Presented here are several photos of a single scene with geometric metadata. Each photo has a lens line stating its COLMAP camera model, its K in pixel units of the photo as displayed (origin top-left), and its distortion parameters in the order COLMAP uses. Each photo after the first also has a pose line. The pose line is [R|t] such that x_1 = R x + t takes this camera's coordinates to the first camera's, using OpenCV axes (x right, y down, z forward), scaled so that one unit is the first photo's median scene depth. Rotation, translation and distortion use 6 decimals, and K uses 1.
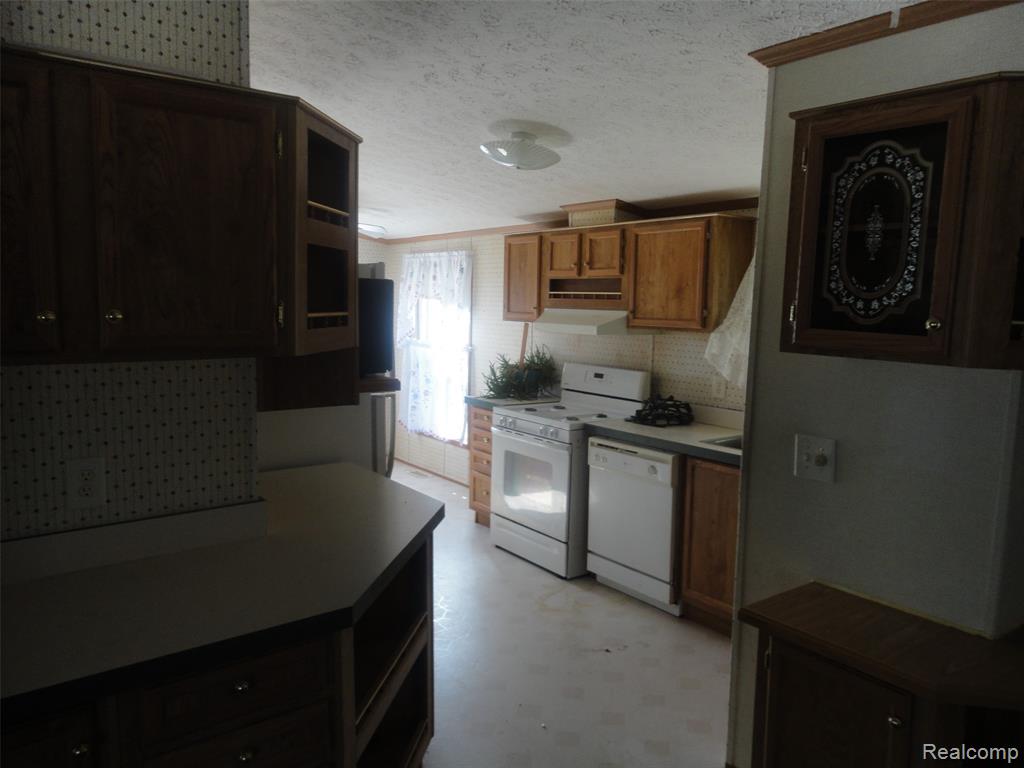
lens RADIAL K [[747.5, 0, 508.3], [0, 747.5, 379.6], [0, 0, 1]] dist [-0.002125, 0.004219]
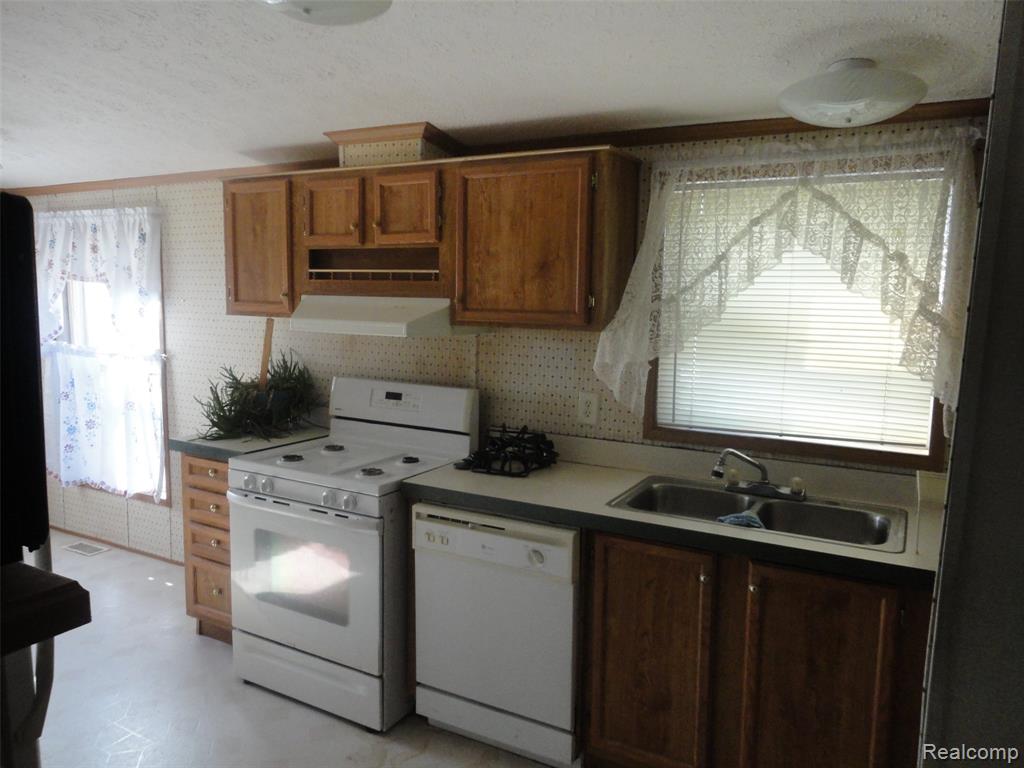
lens RADIAL K [[747.5, 0, 508.3], [0, 747.5, 379.6], [0, 0, 1]] dist [-0.002125, 0.004219]
pose [[0.911557, -0.054925, 0.407488, -0.058992], [0.046078, 0.998441, 0.031502, -0.037681], [-0.408583, -0.009939, 0.912667, 0.367005]]
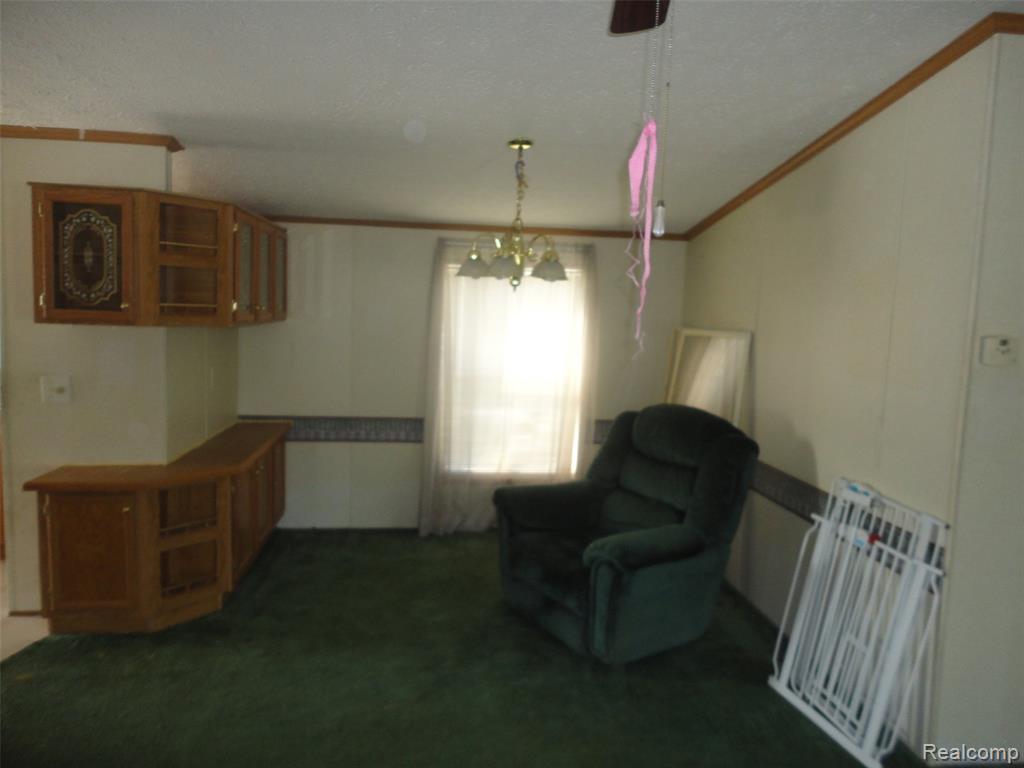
lens RADIAL K [[747.5, 0, 508.3], [0, 747.5, 379.6], [0, 0, 1]] dist [-0.002125, 0.004219]
pose [[0.506116, -0.093303, 0.857404, -0.406364], [0.074184, 0.995156, 0.064503, 0.044327], [-0.859269, 0.030959, 0.510587, -0.566140]]
